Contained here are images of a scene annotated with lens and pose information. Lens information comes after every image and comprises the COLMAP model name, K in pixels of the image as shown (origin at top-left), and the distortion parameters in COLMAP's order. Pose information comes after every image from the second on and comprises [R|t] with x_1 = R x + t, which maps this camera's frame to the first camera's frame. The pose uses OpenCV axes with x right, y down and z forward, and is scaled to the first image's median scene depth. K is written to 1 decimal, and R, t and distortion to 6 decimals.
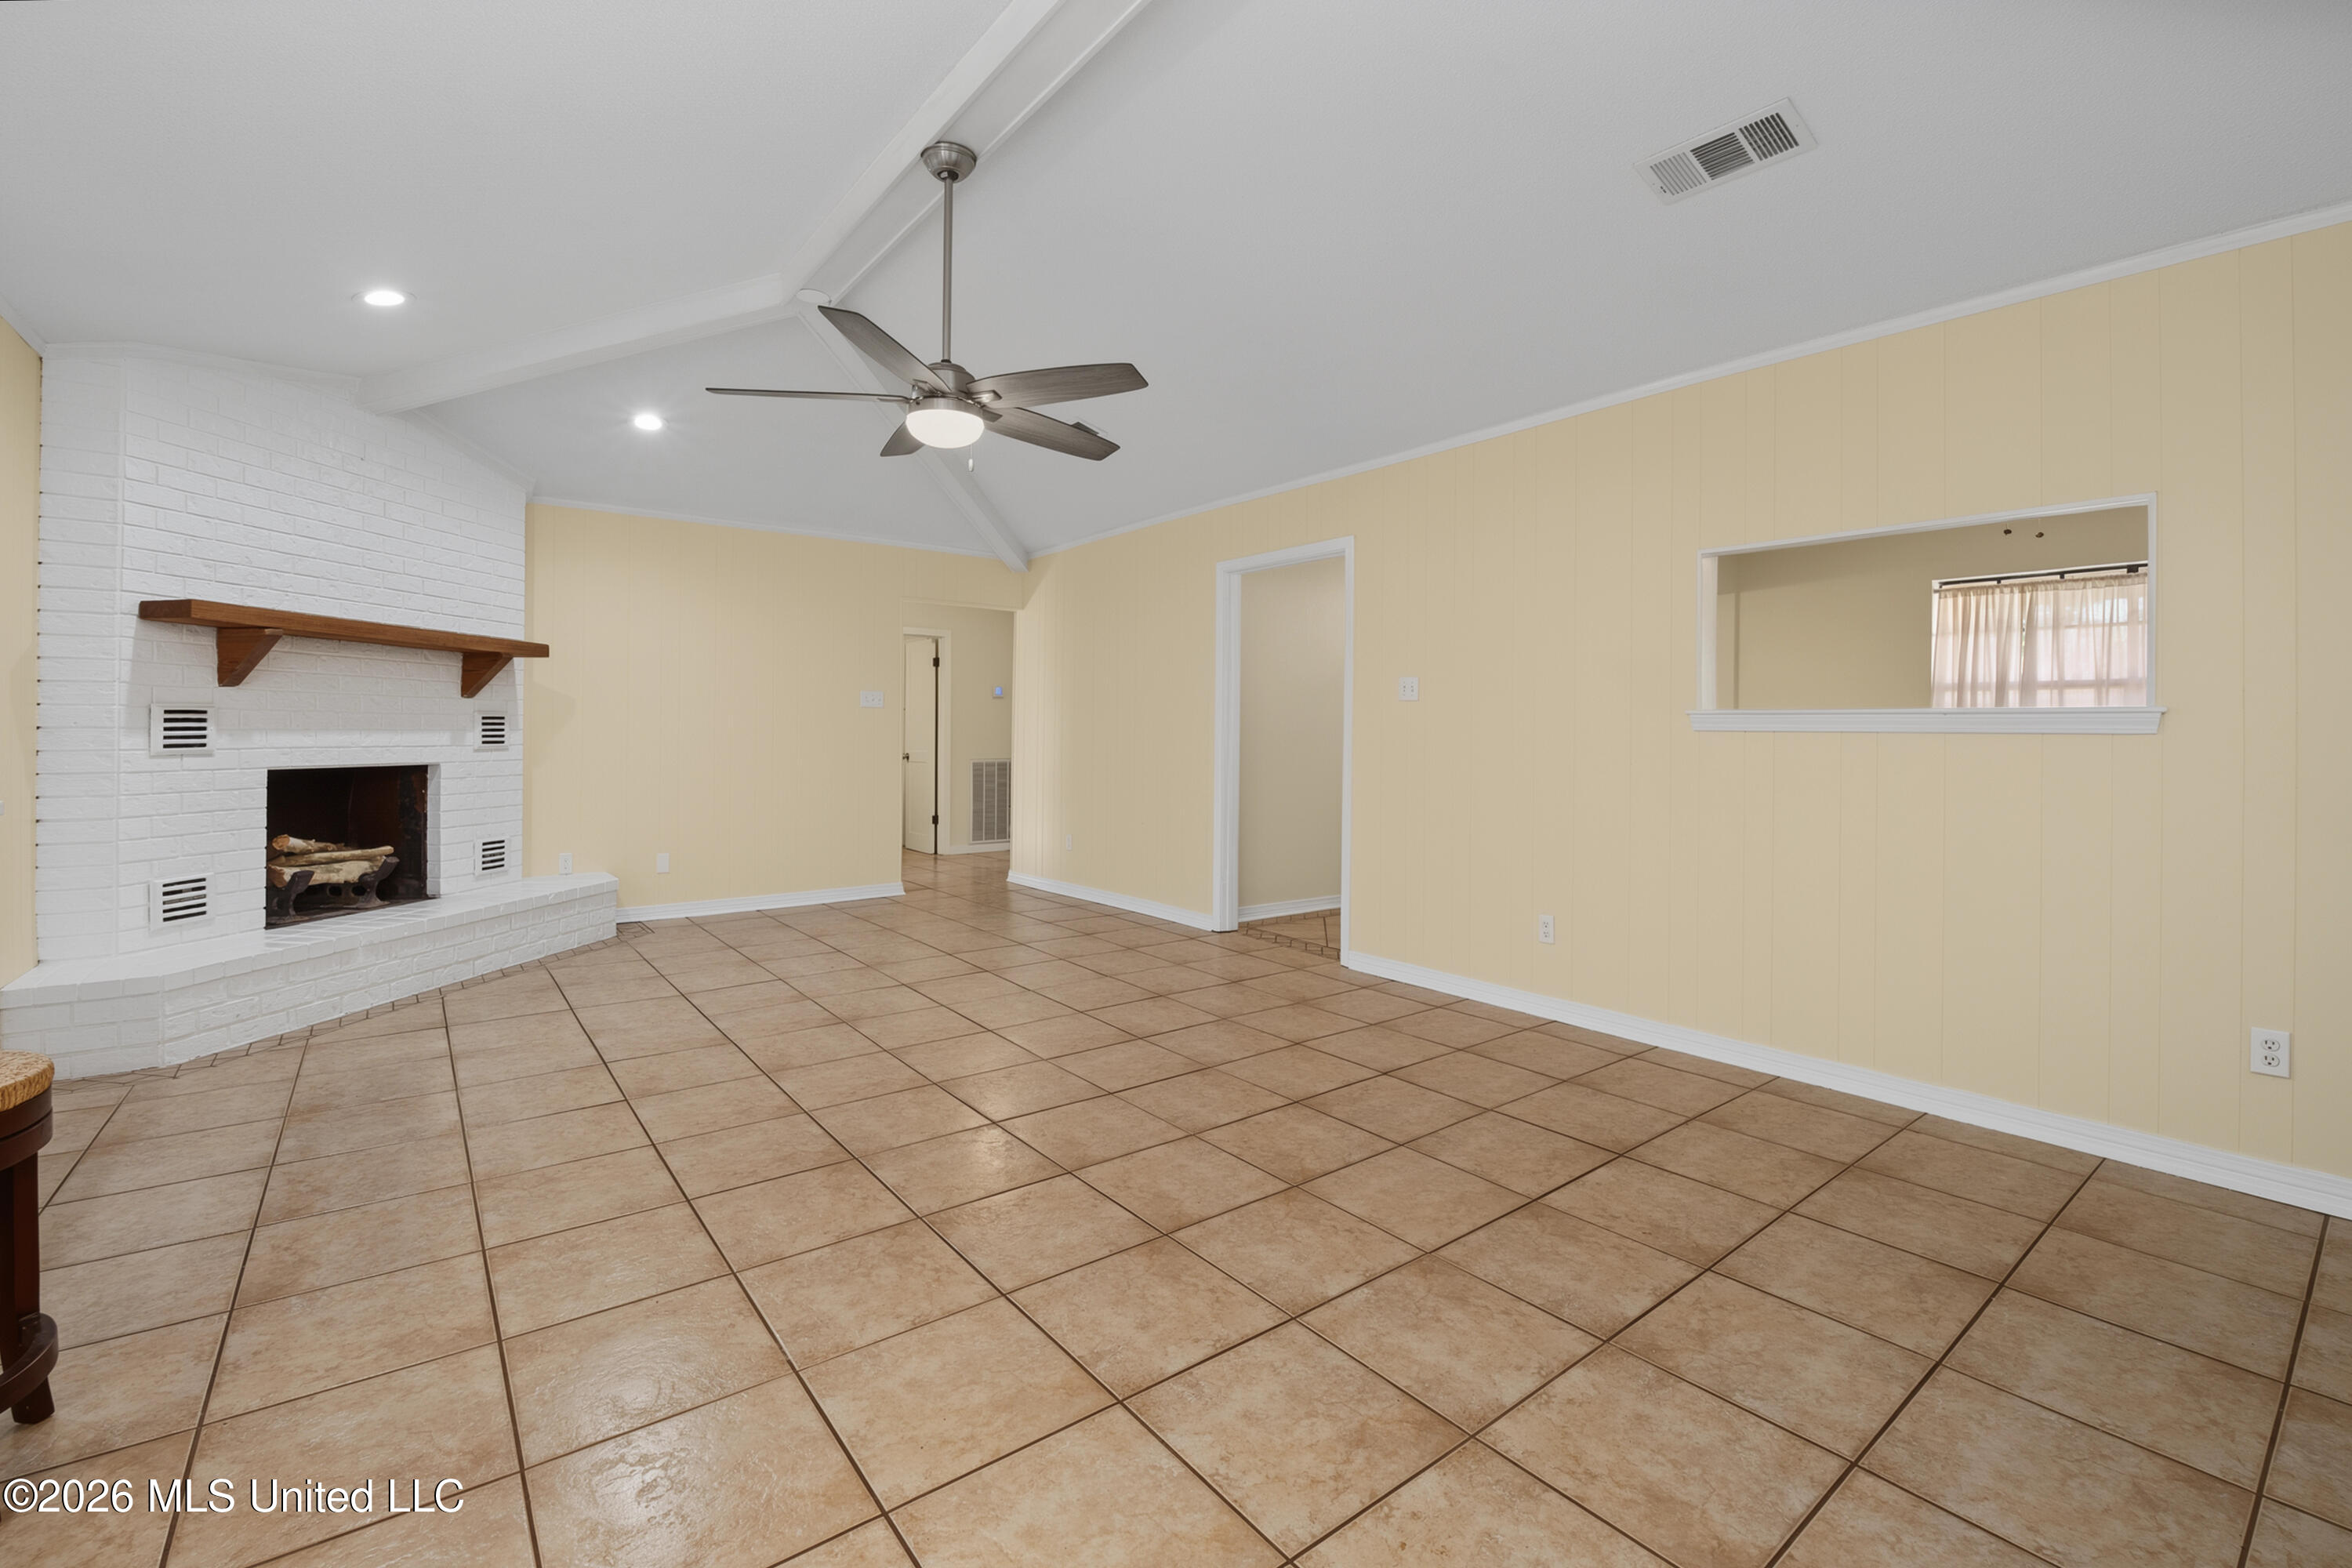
lens RADIAL K [[1002.2, 0, 1114.5], [0, 1002.2, 744.4], [0, 0, 1]] dist [-0.003096, -0.006374]
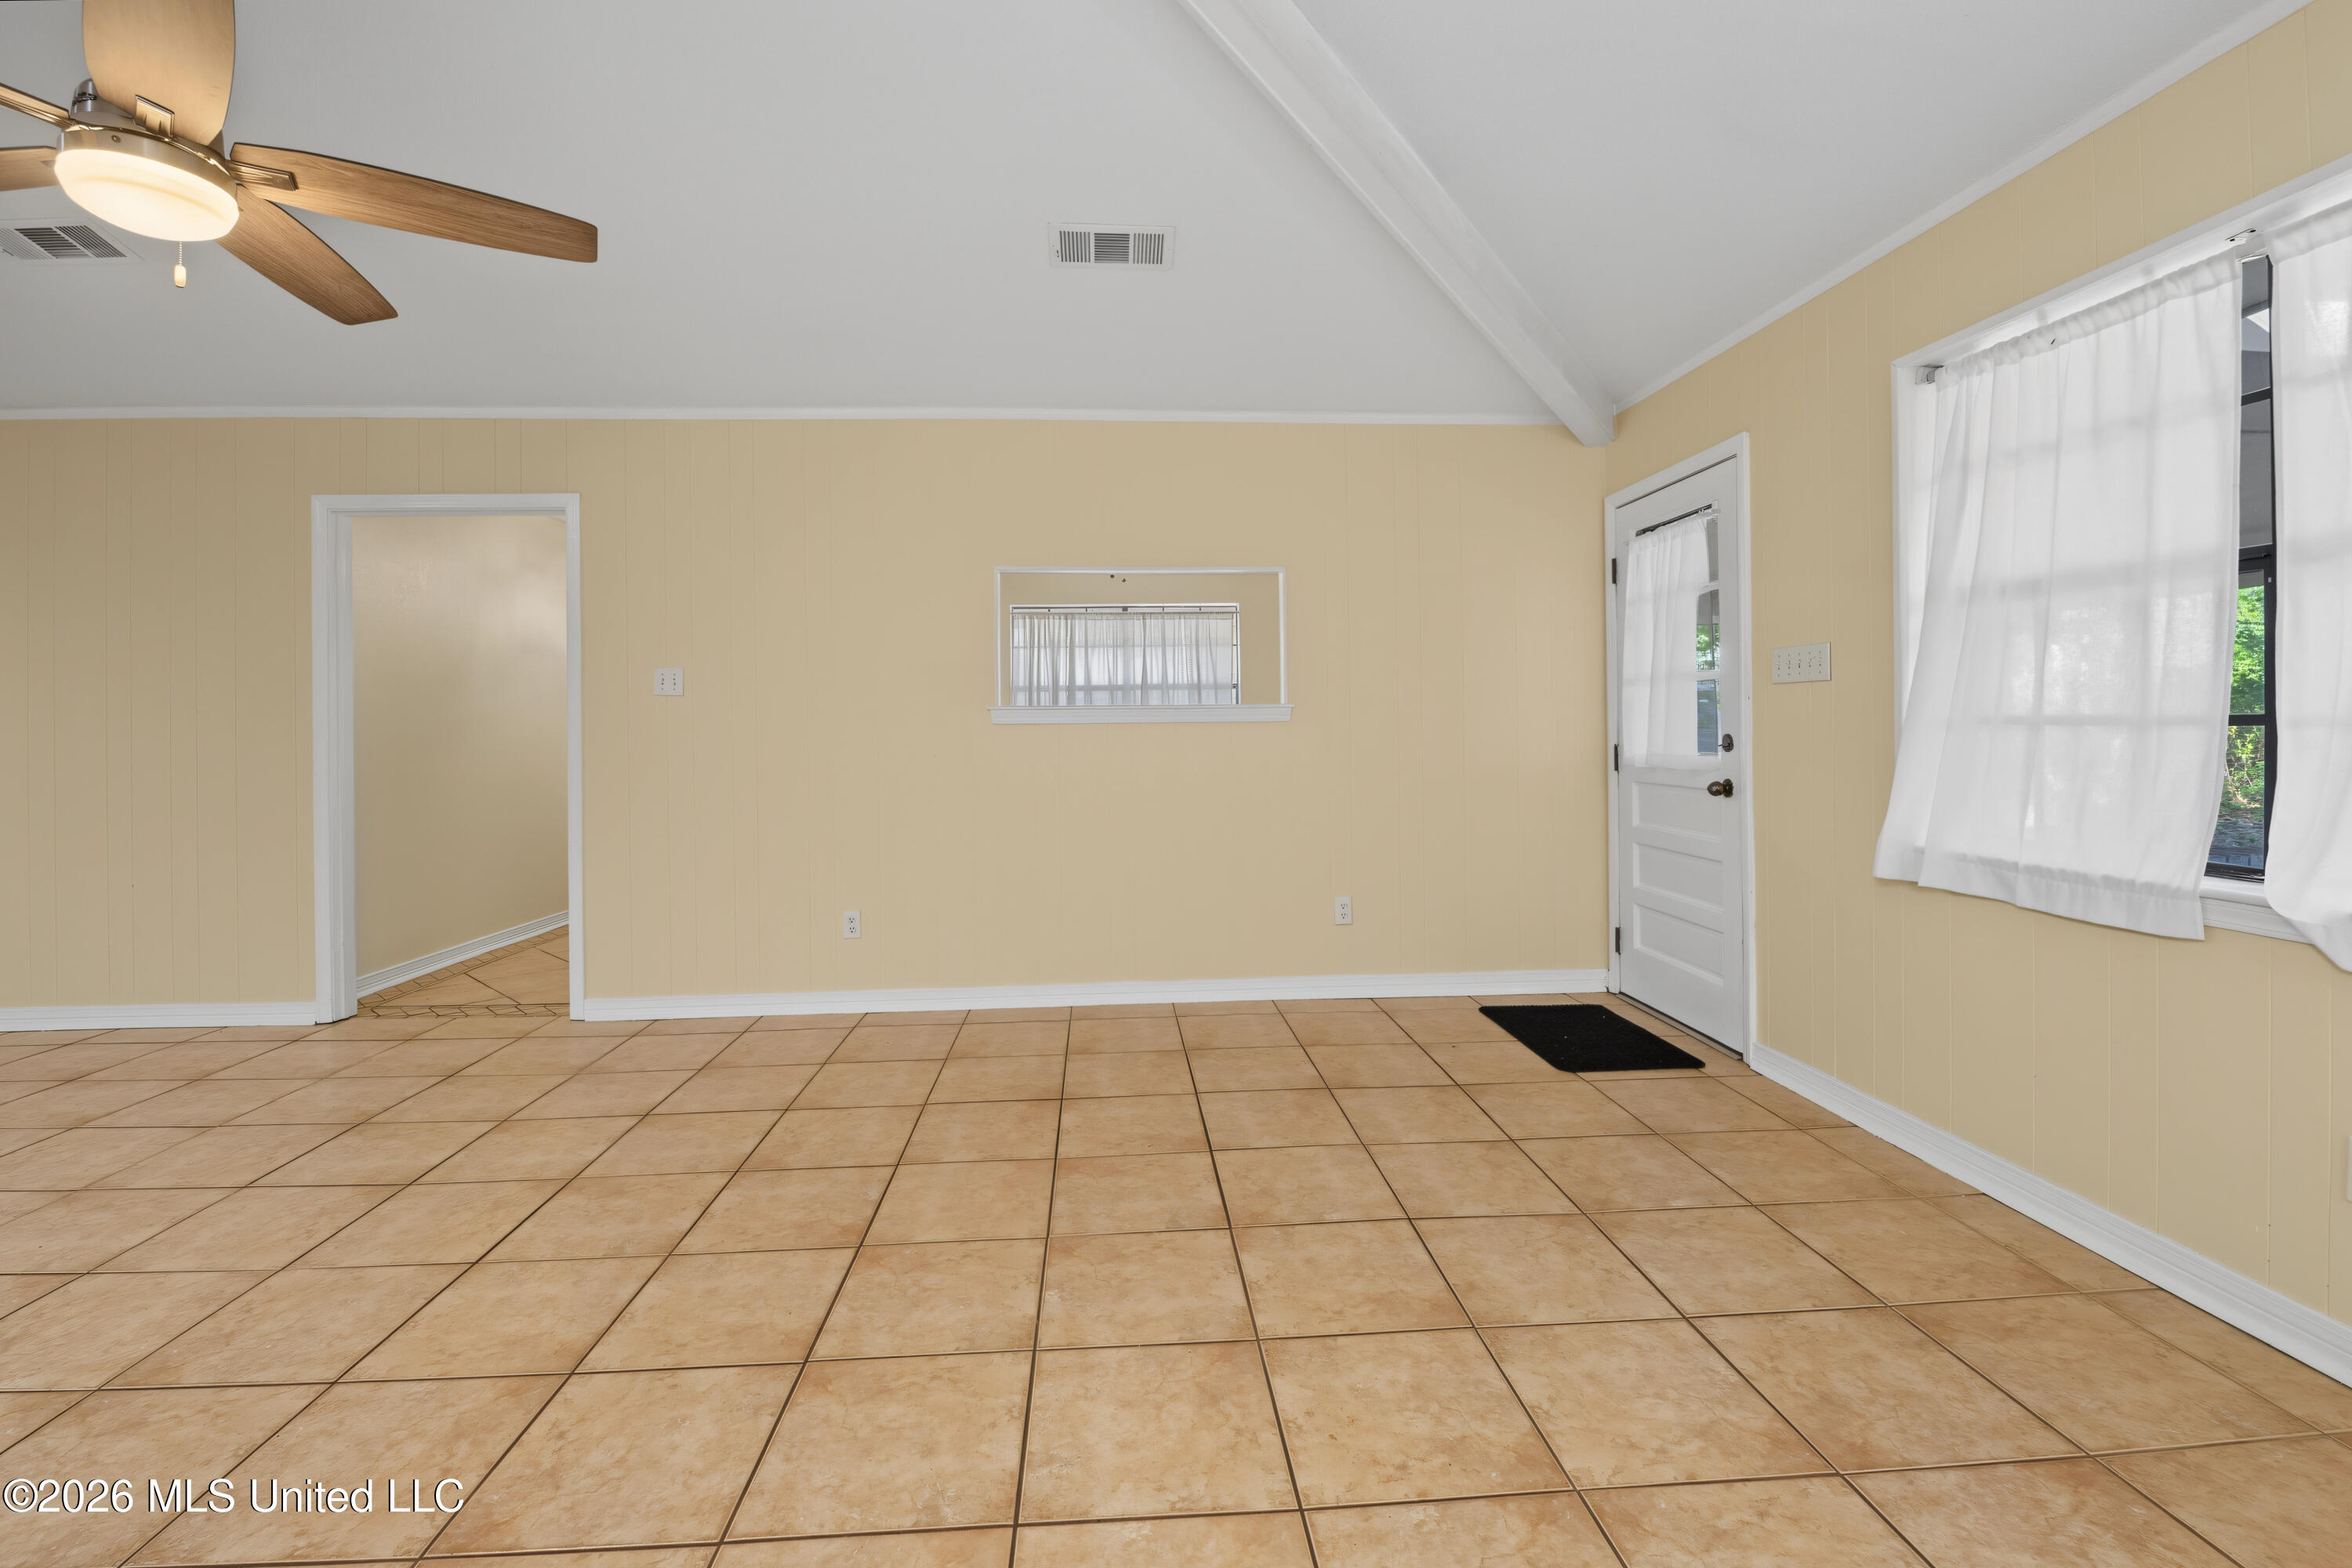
lens RADIAL K [[1029.1, 0, 1180.2], [0, 1029.1, 737.9], [0, 0, 1]] dist [-0.006349, -0.005399]
pose [[0.540936, -0.024465, 0.840708, -0.411266], [0.028801, 0.999529, 0.010556, -0.006091], [-0.840570, 0.018503, 0.541386, 0.266539]]
